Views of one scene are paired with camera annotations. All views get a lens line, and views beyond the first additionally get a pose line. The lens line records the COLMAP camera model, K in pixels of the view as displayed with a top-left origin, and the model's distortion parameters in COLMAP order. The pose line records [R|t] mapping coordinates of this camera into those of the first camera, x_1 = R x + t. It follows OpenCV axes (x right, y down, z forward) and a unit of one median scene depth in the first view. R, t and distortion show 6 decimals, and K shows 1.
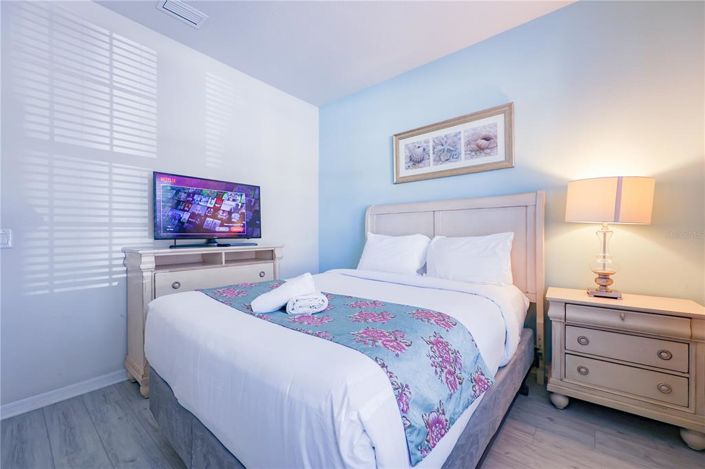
lens RADIAL K [[281.6, 0, 352.3], [0, 281.6, 234.6], [0, 0, 1]] dist [-0.000650, -0.000068]
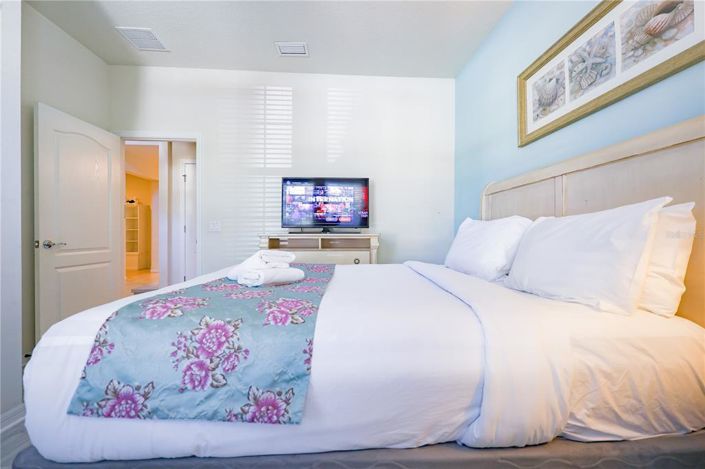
lens RADIAL K [[281.6, 0, 352.1], [0, 281.6, 234.5], [0, 0, 1]] dist [-0.000650, -0.000068]
pose [[0.685081, 0.002829, -0.728461, 0.421775], [-0.003948, 0.999992, 0.000170, 0.040182], [0.728456, 0.002759, 0.685087, 0.262963]]
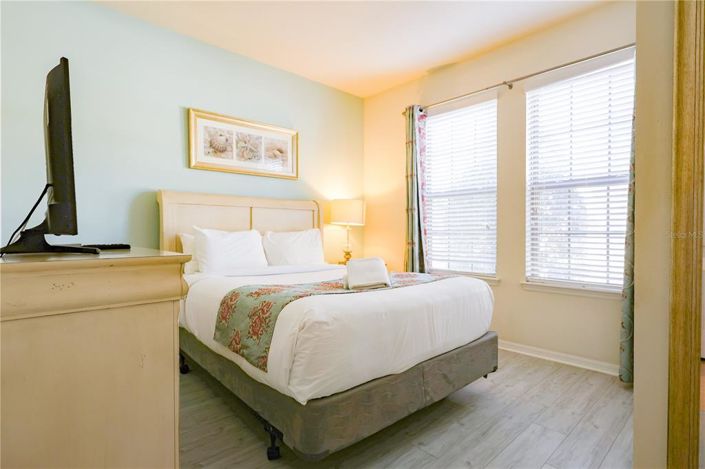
lens RADIAL K [[364.8, 0, 352.2], [0, 364.8, 234.5], [0, 0, 1]] dist [-0.003266, -0.000154]
pose [[0.130397, -0.003588, 0.991455, -0.958168], [0.002913, 0.999991, 0.003235, 0.012801], [-0.991458, 0.002466, 0.130406, 0.449506]]
